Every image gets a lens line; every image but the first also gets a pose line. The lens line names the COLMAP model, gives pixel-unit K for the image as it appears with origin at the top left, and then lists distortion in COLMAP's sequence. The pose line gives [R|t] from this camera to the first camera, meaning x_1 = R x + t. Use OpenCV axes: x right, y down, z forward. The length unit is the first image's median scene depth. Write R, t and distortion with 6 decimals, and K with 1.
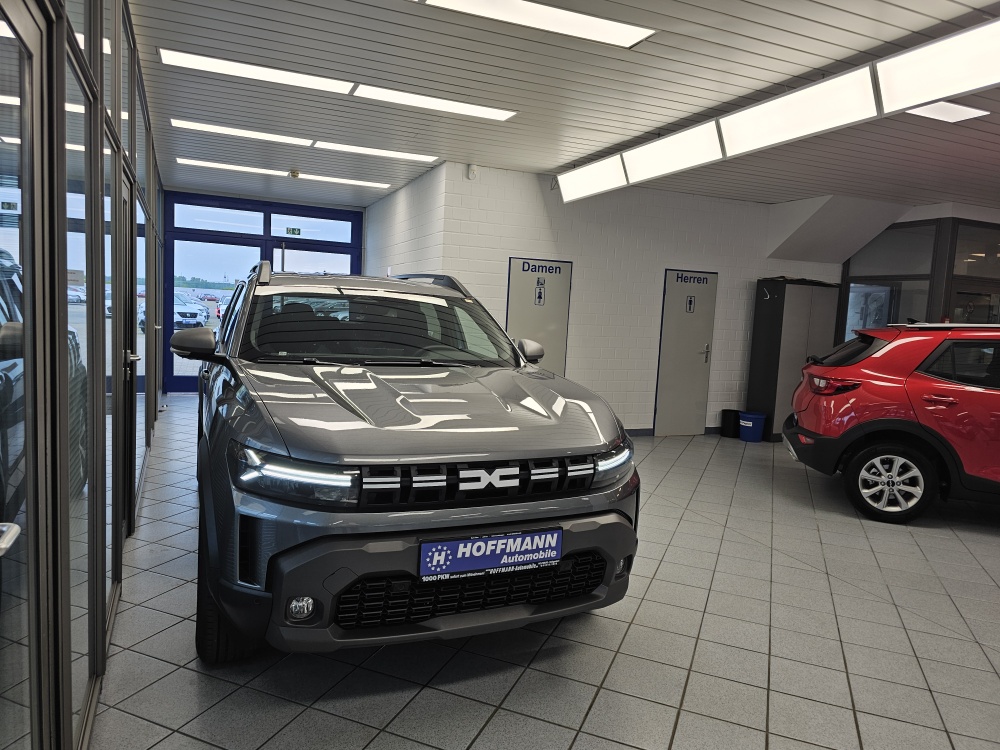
lens RADIAL K [[667.1, 0, 496.1], [0, 667.1, 373.3], [0, 0, 1]] dist [0.099073, -0.120425]
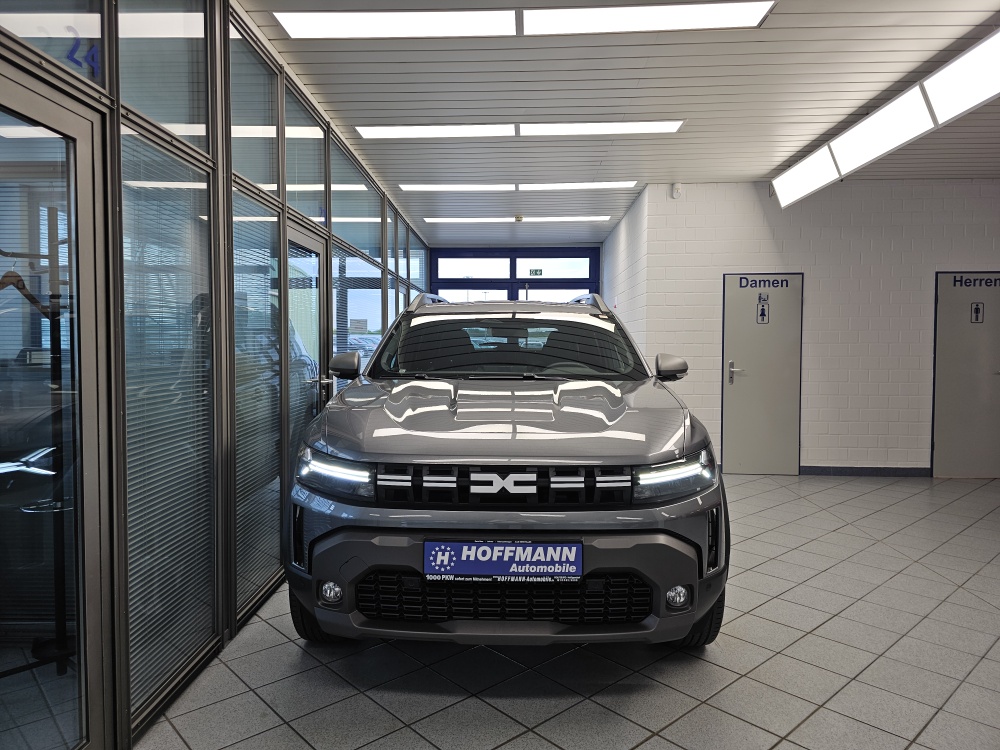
lens RADIAL K [[666.1, 0, 501.4], [0, 666.1, 367.3], [0, 0, 1]] dist [0.084522, -0.088158]
pose [[0.902190, -0.031118, -0.430215, 0.412186], [0.001958, 0.997679, -0.068058, 0.053902], [0.431334, 0.060559, 0.900157, 0.104842]]
